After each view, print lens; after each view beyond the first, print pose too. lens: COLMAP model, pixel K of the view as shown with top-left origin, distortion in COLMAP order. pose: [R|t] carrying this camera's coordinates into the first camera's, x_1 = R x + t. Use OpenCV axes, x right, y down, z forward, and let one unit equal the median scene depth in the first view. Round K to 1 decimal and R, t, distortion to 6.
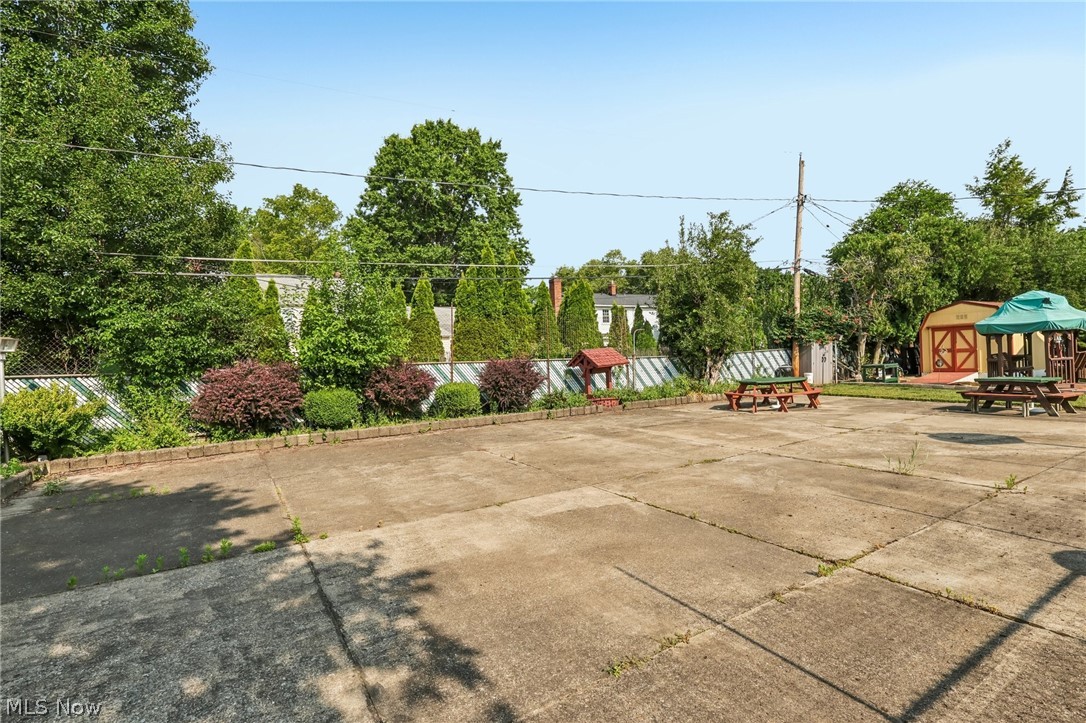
lens RADIAL K [[512.5, 0, 522.6], [0, 512.5, 369.2], [0, 0, 1]] dist [-0.001775, 0.002008]
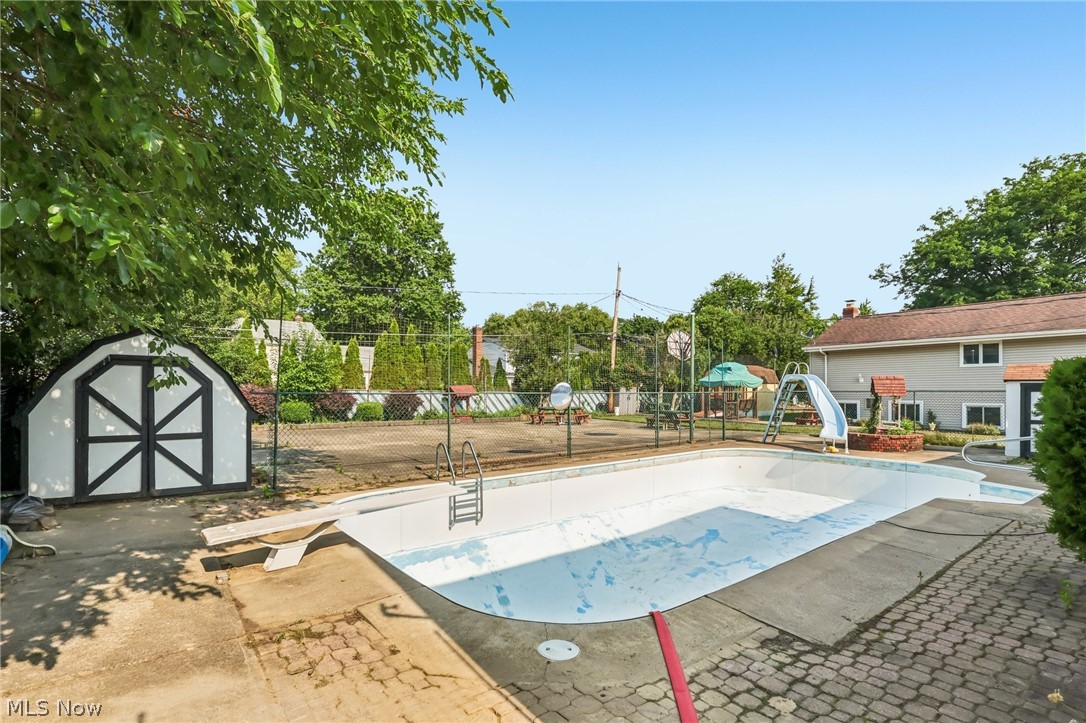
lens RADIAL K [[512.5, 0, 532.3], [0, 512.5, 397.4], [0, 0, 1]] dist [-0.001775, 0.002008]
pose [[0.994322, 0.040082, 0.098581, 0.154721], [-0.039181, 0.999171, -0.011064, 0.005397], [-0.098942, 0.007139, 0.995068, -0.489380]]
